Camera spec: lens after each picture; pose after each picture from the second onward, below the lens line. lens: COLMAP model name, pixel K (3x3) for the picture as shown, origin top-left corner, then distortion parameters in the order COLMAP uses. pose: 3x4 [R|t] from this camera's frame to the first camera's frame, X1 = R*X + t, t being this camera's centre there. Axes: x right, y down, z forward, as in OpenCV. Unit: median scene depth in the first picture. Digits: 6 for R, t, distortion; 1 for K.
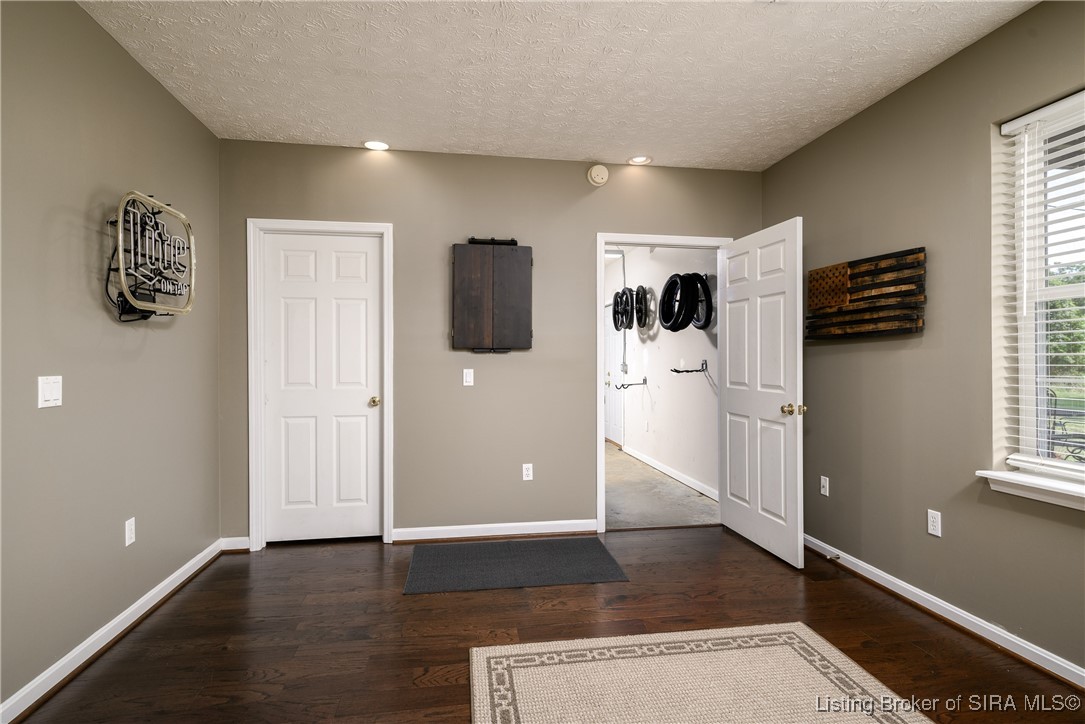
lens RADIAL K [[569.9, 0, 547.0], [0, 569.9, 352.9], [0, 0, 1]] dist [0.017315, -0.000086]
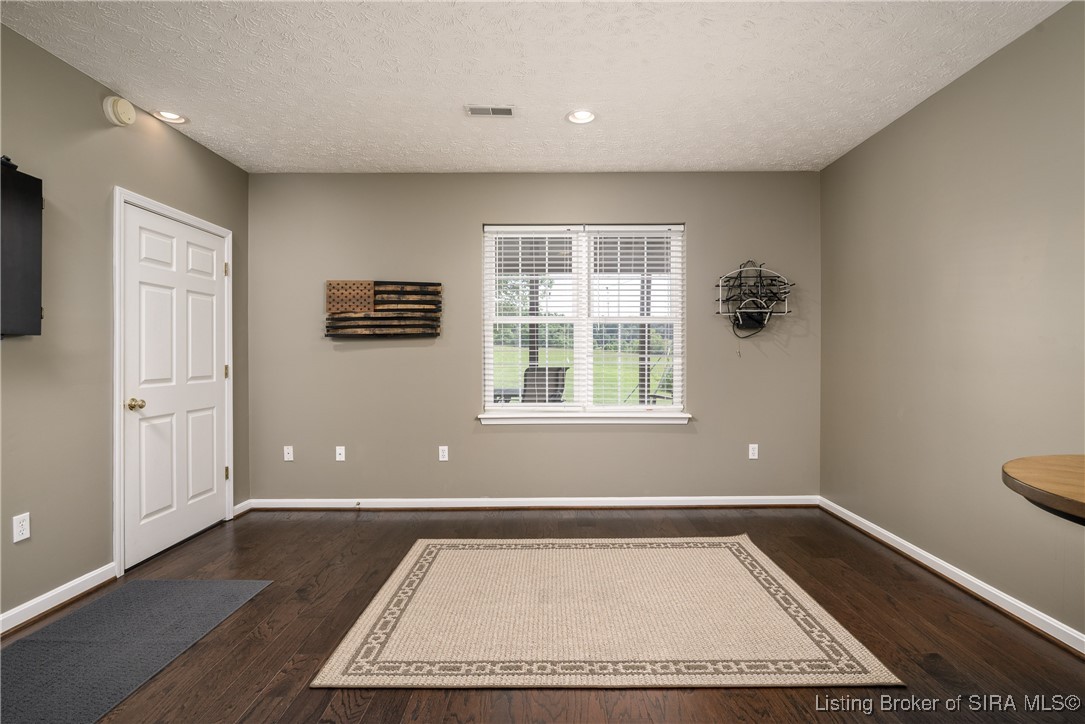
lens RADIAL K [[530.8, 0, 546.9], [0, 530.8, 360.2], [0, 0, 1]] dist [-0.000086, 0.000518]
pose [[0.165573, -0.008751, 0.986159, -0.716935], [-0.009820, 0.999896, 0.010522, 0.011889], [-0.986149, -0.011426, 0.165470, 0.436371]]
